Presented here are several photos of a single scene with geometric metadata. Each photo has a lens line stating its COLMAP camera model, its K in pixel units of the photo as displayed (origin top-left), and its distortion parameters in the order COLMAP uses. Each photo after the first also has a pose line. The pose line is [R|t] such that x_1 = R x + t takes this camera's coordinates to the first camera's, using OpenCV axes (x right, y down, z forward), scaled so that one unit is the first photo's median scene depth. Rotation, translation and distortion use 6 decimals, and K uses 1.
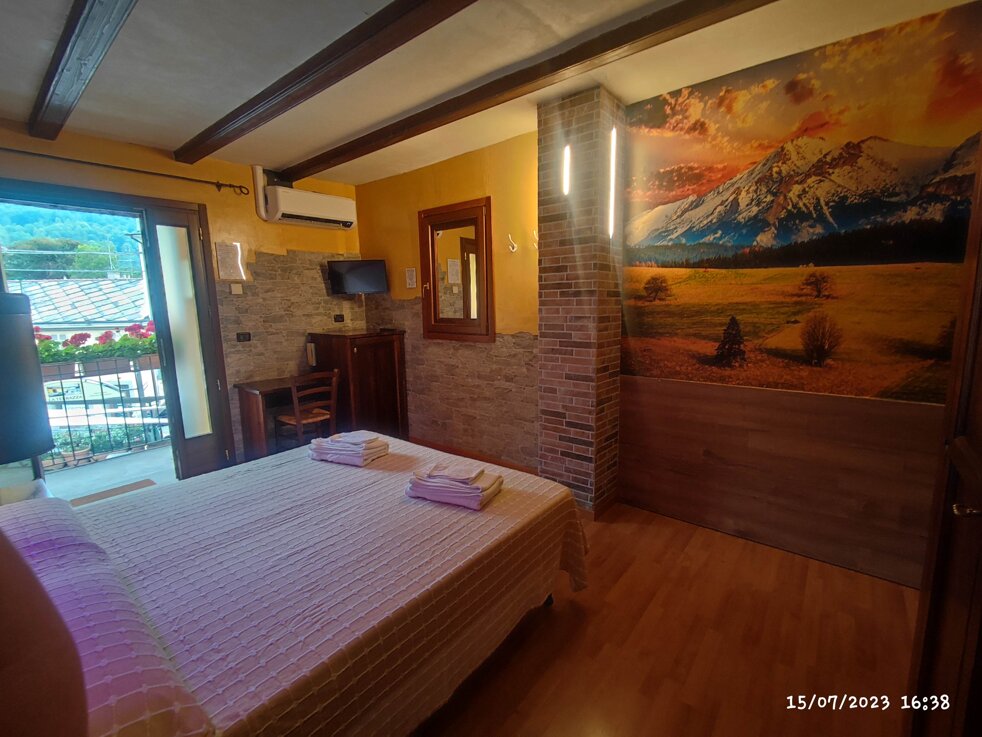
lens RADIAL K [[442.1, 0, 491.0], [0, 442.1, 368.5], [0, 0, 1]] dist [-0.019585, -0.000445]
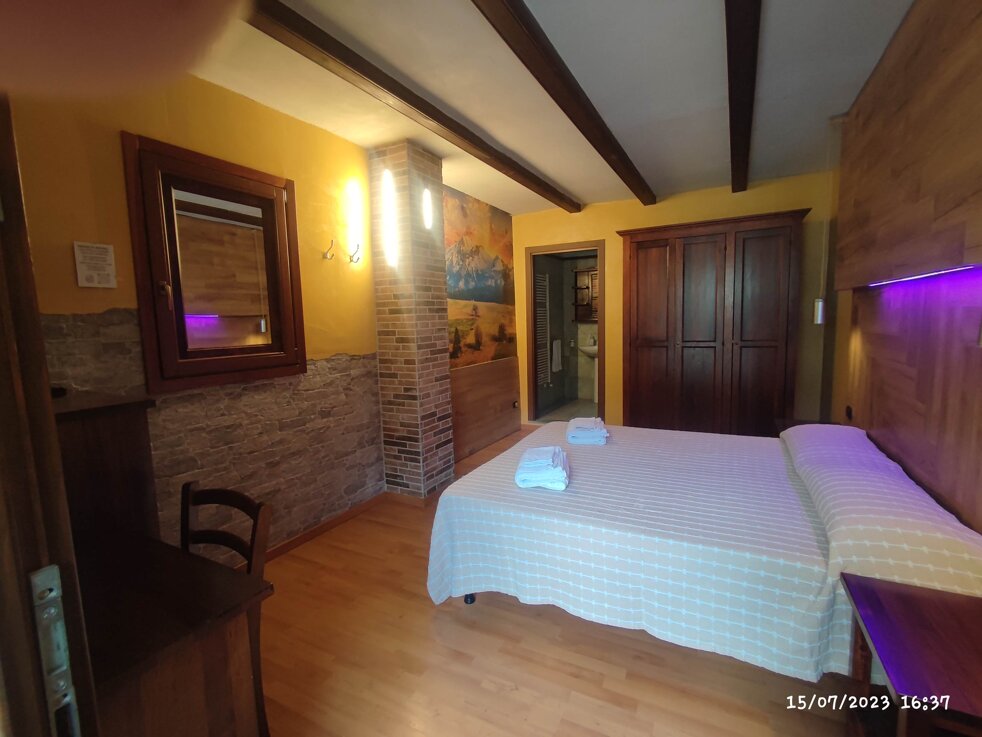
lens RADIAL K [[442.1, 0, 491.0], [0, 442.1, 368.5], [0, 0, 1]] dist [-0.019585, -0.000445]
pose [[-0.194015, -0.081232, 0.977630, -1.039976], [0.183397, 0.975992, 0.117492, -0.125794], [-0.963703, 0.202089, -0.174460, 1.082542]]
